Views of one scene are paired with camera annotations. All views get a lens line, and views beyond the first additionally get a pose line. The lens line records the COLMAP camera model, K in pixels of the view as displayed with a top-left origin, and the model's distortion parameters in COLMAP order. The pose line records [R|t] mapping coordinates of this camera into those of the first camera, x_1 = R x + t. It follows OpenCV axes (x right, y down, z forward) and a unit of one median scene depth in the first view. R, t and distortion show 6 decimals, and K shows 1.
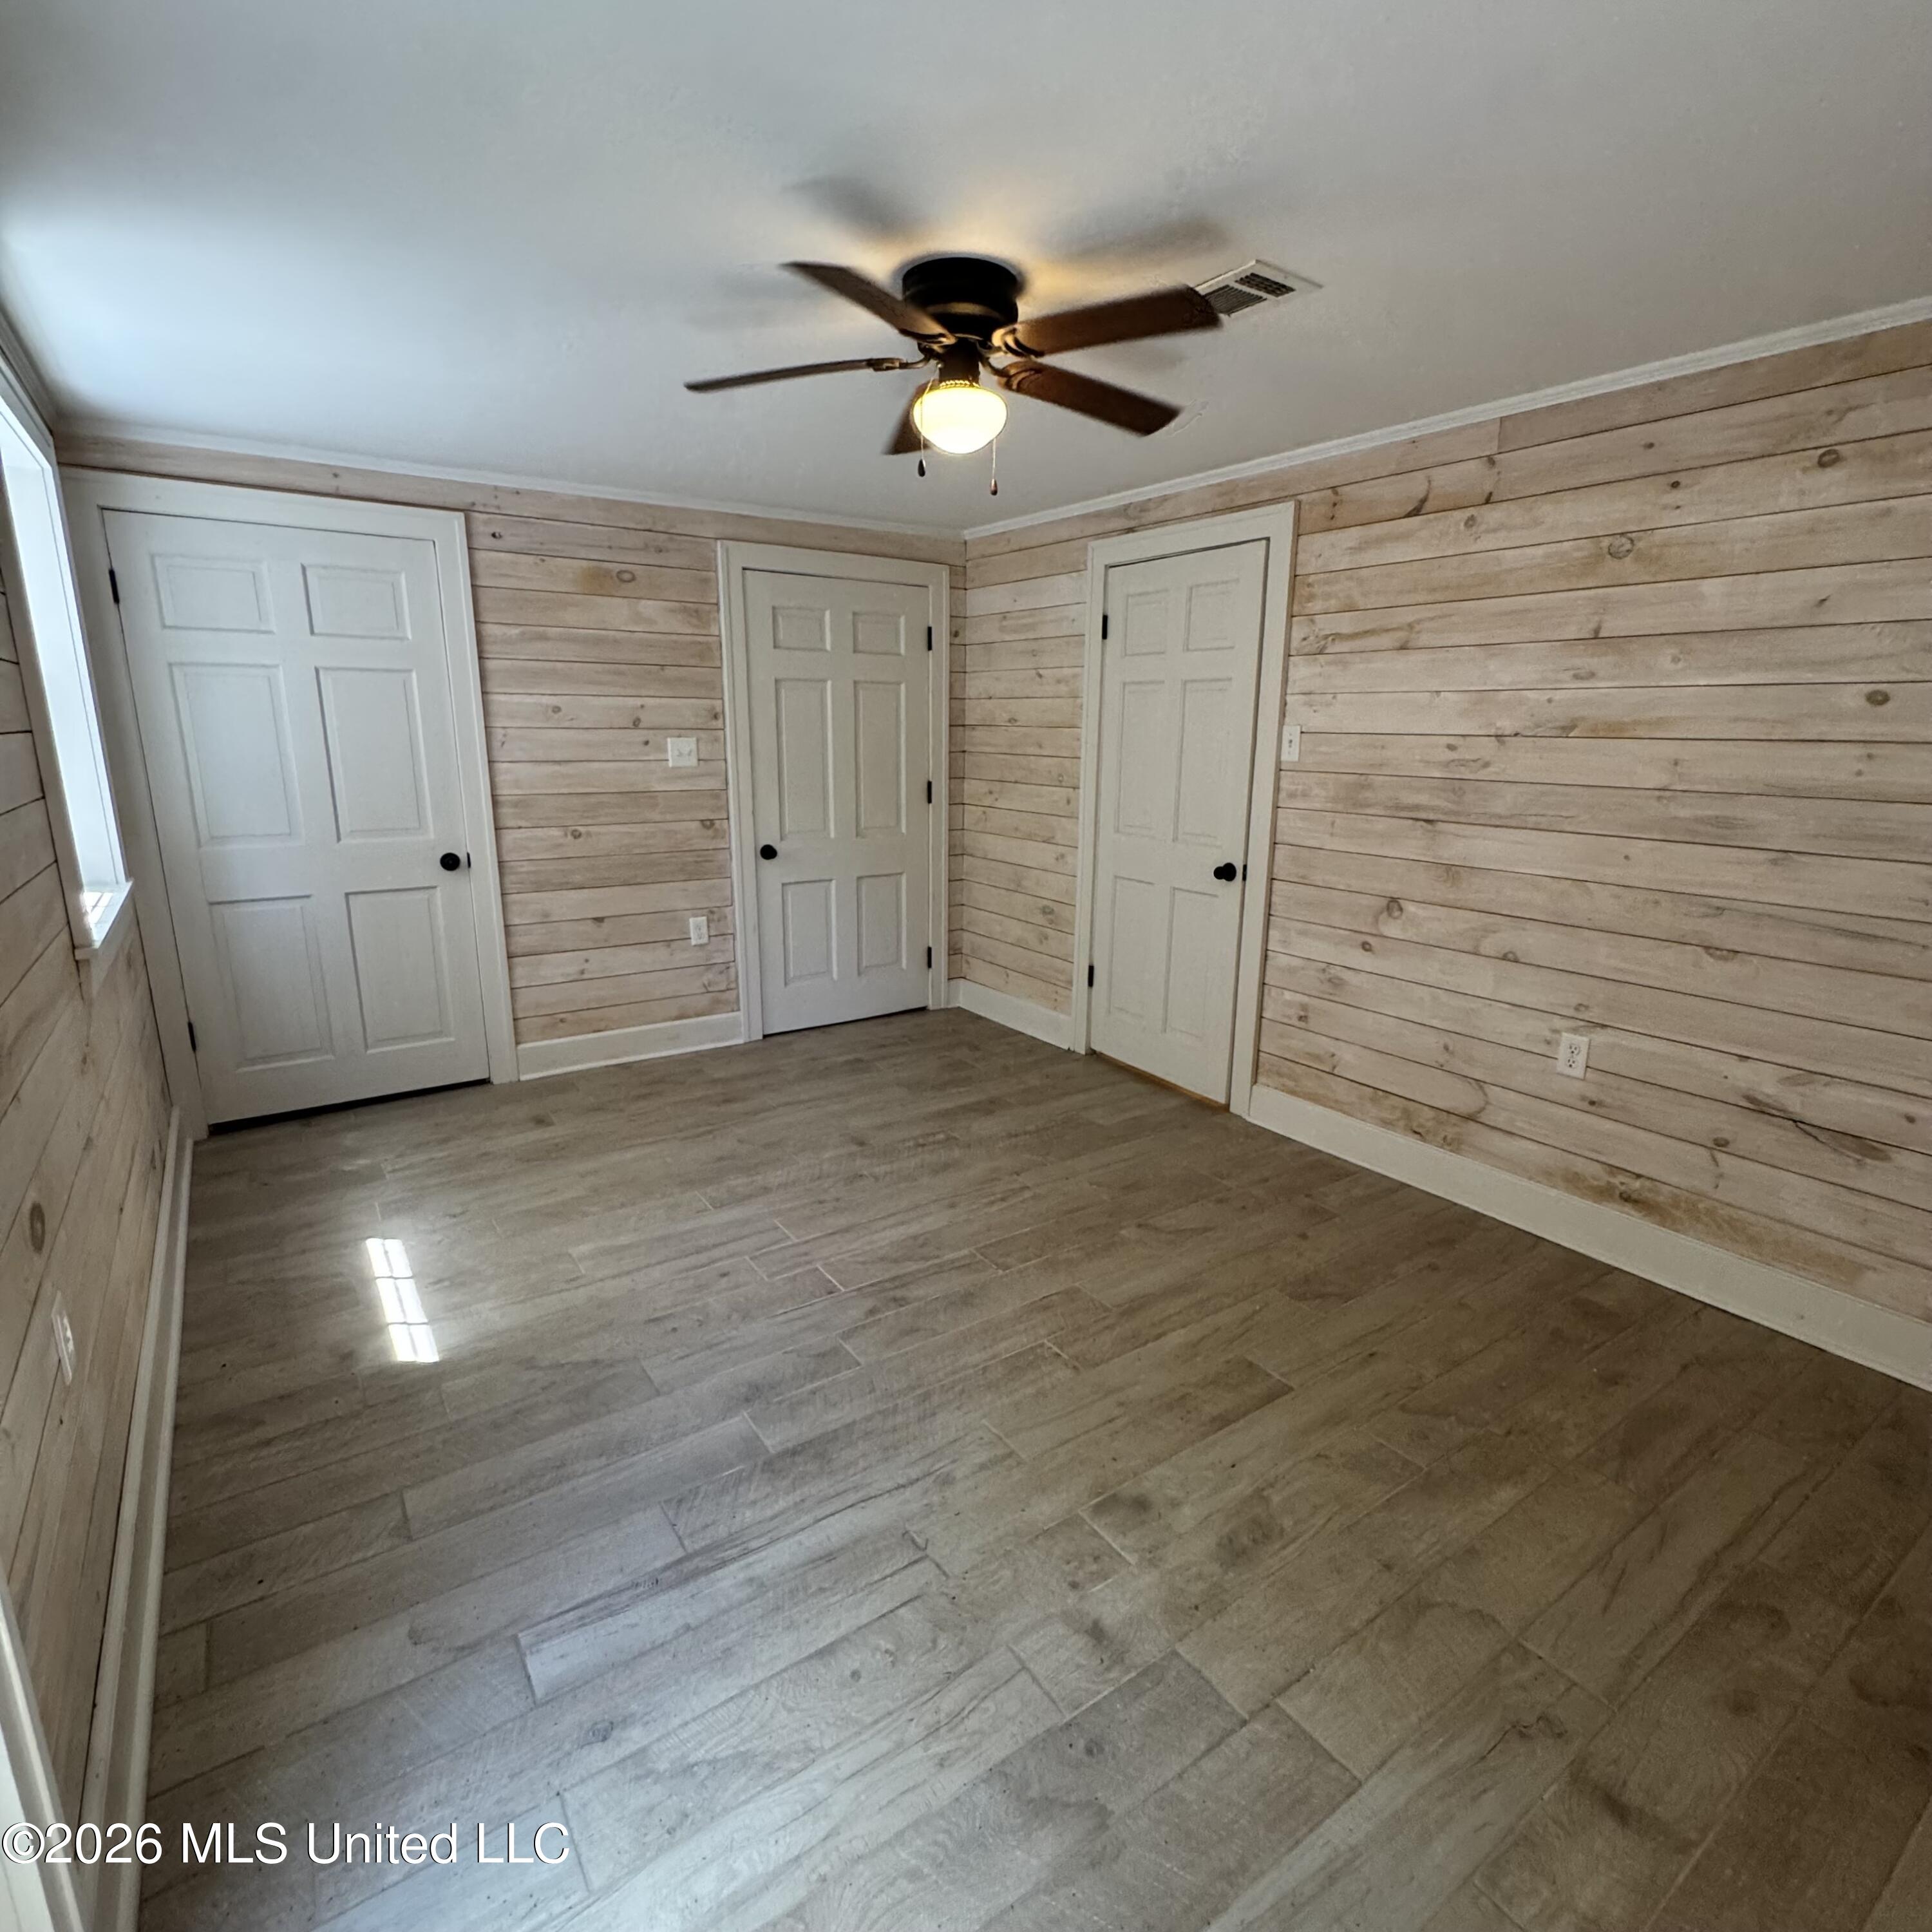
lens RADIAL K [[1032.7, 0, 968.4], [0, 1032.7, 964.1], [0, 0, 1]] dist [-0.003057, -0.000483]
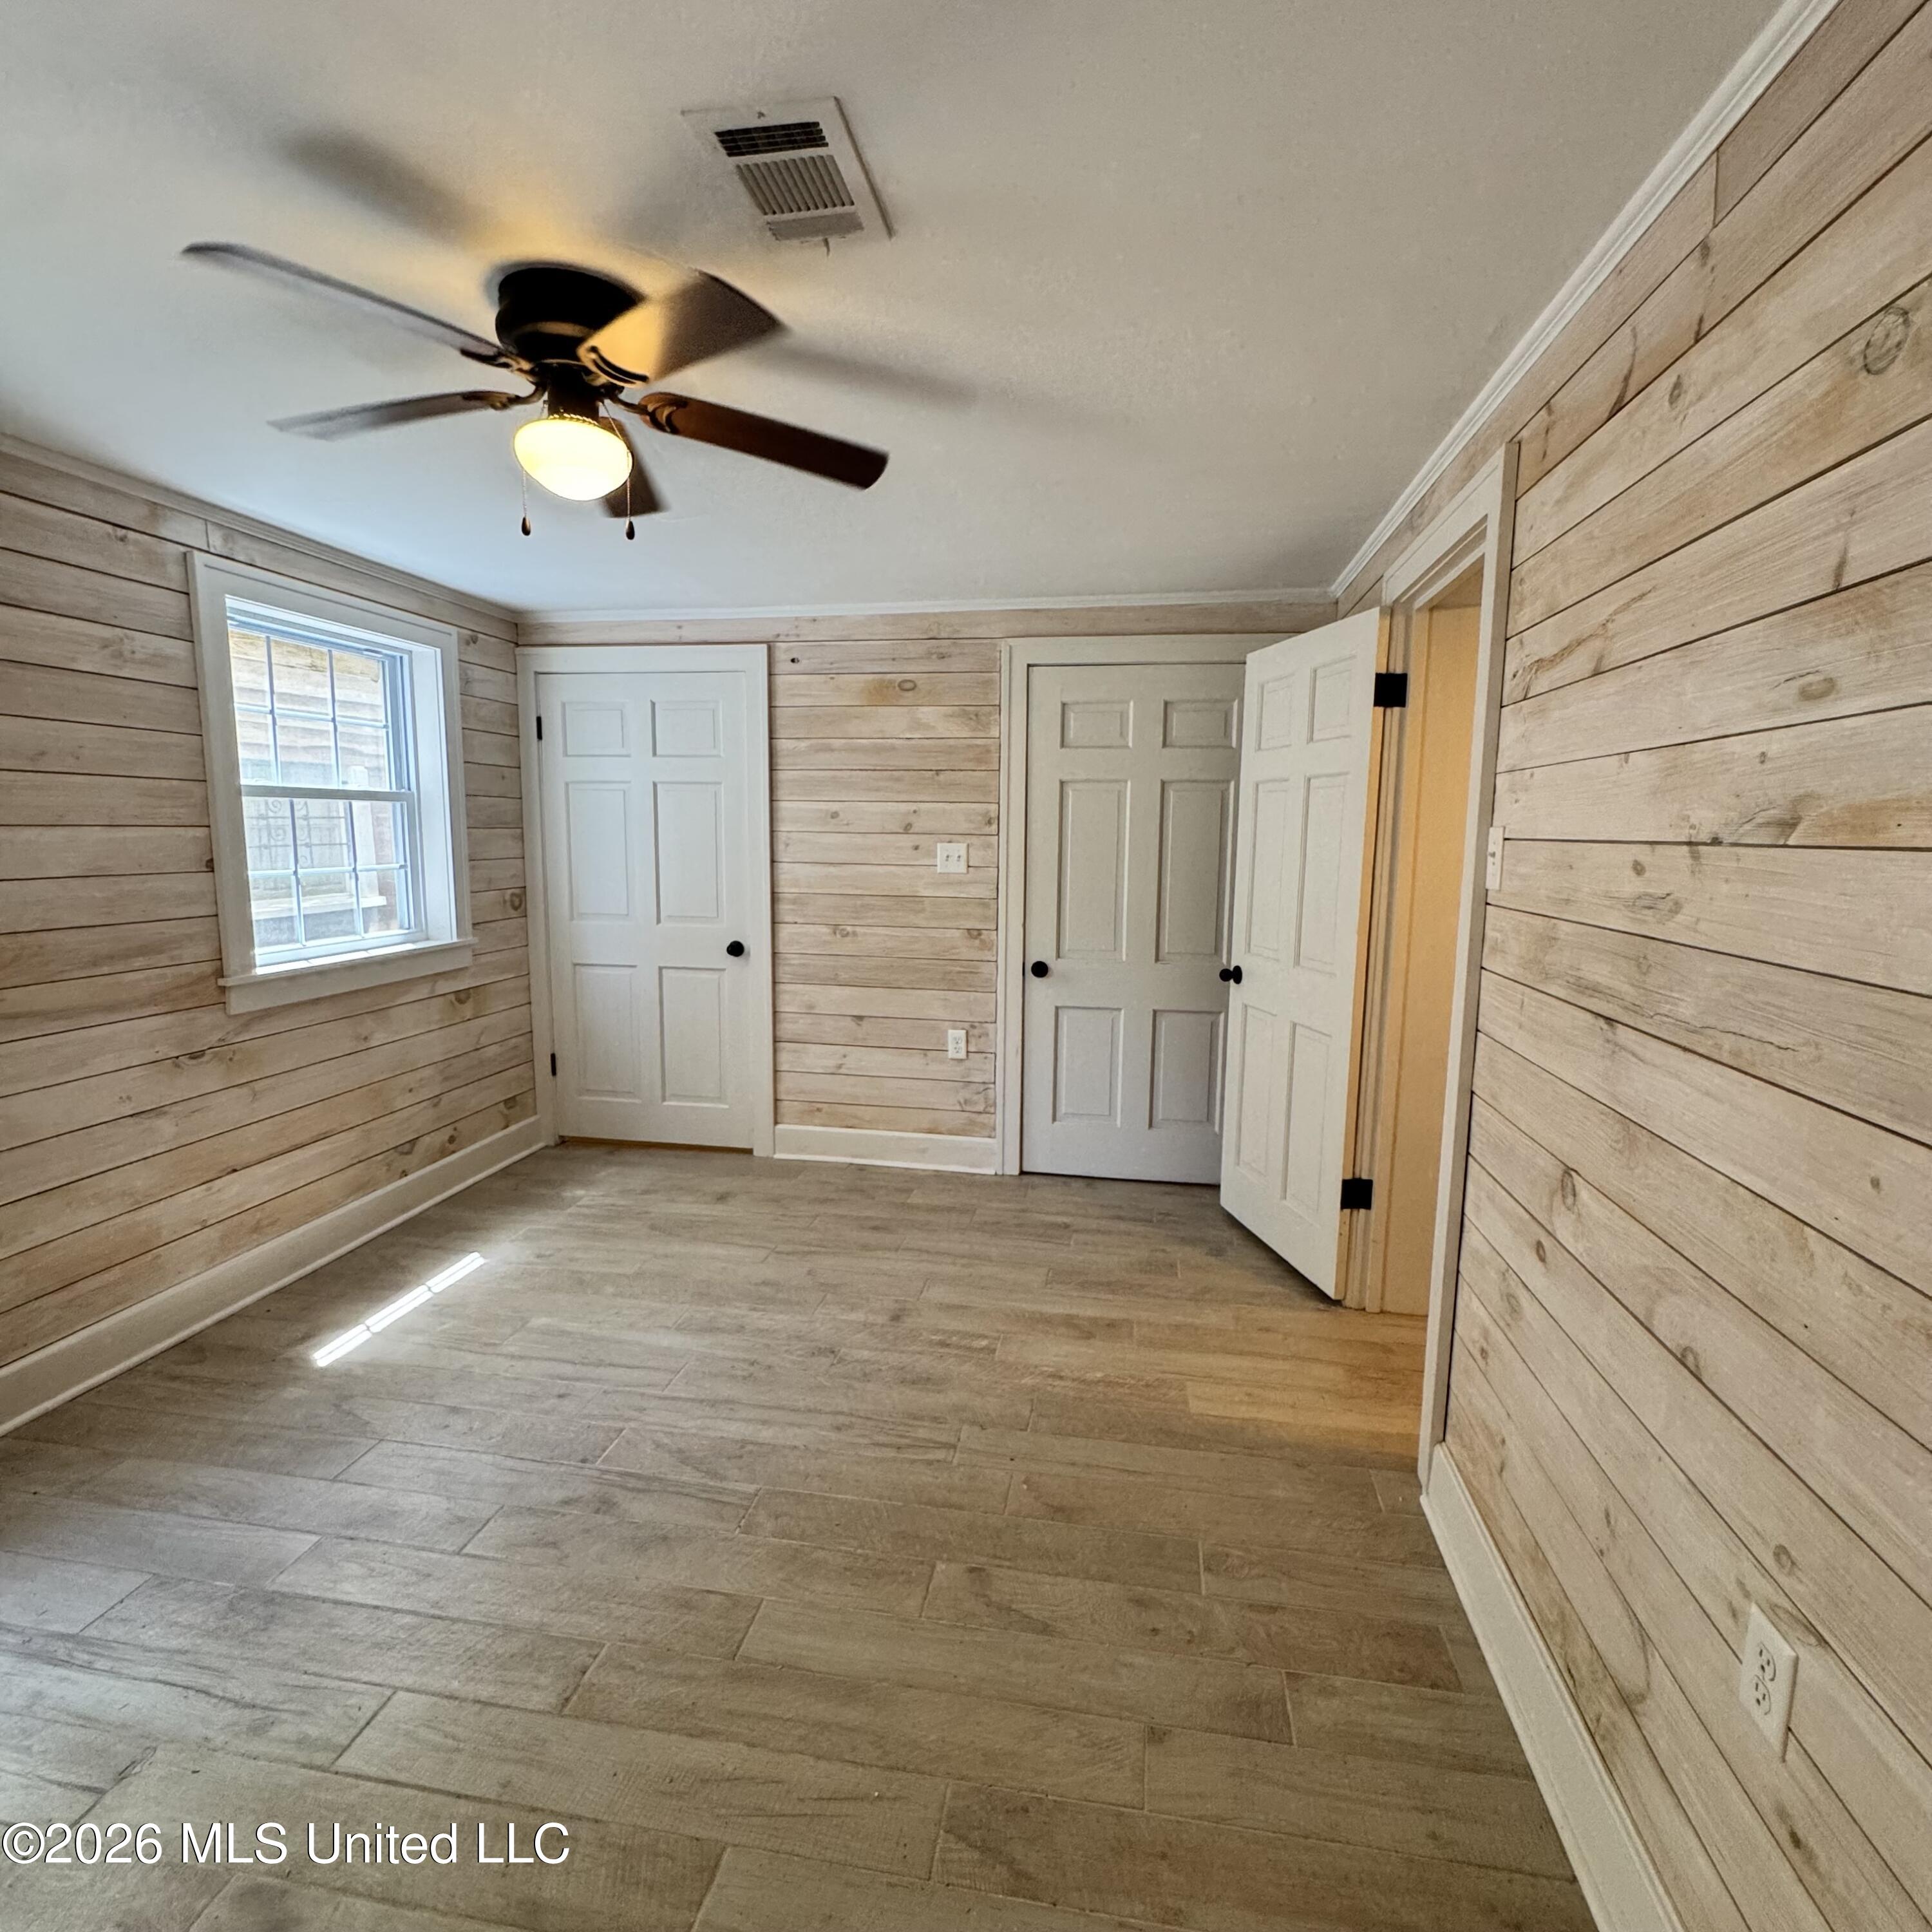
lens RADIAL K [[1032.7, 0, 968.4], [0, 1032.7, 964.1], [0, 0, 1]] dist [-0.003057, -0.000483]
pose [[0.713412, 0.090264, -0.694907, 0.449417], [-0.164945, 0.985436, -0.041335, -0.076342], [0.681056, 0.144111, 0.717910, 0.361555]]
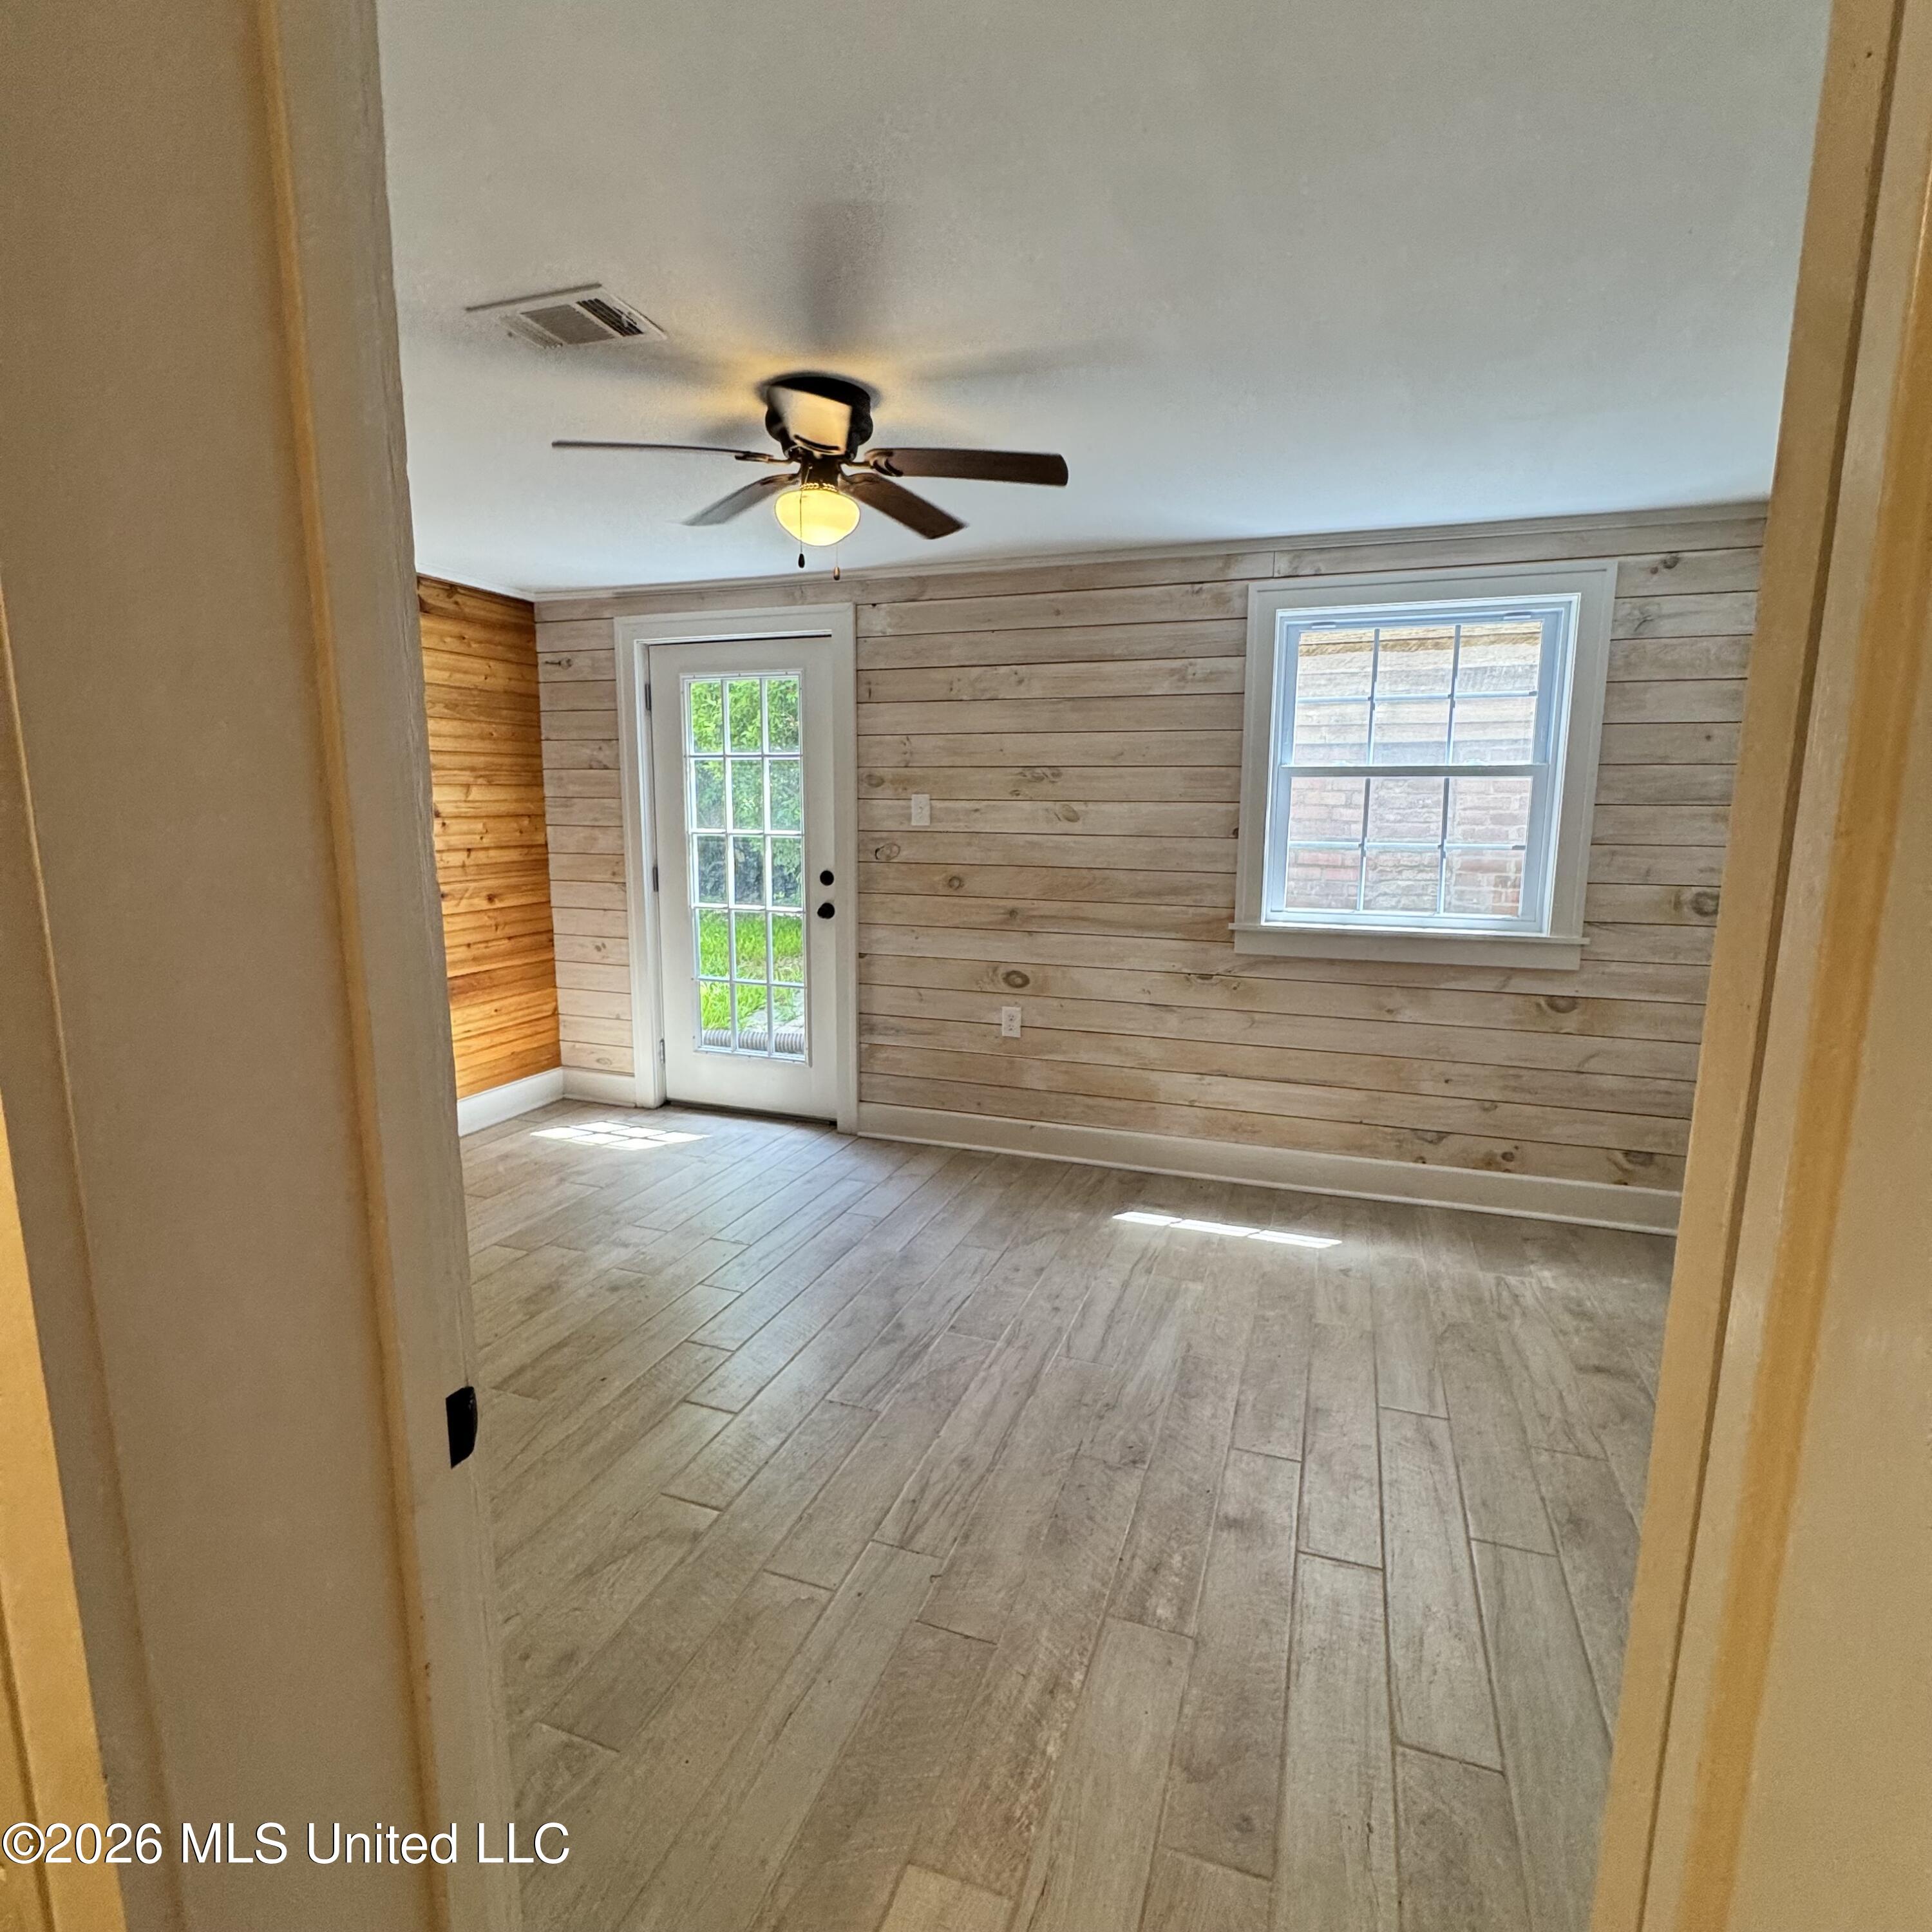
lens RADIAL K [[1032.7, 0, 968.4], [0, 1032.7, 964.1], [0, 0, 1]] dist [-0.003057, -0.000483]
pose [[-0.816096, 0.076304, -0.572857, 0.285480], [-0.144823, 0.932614, 0.330540, -0.250707], [0.559476, 0.352716, -0.750052, 1.121257]]
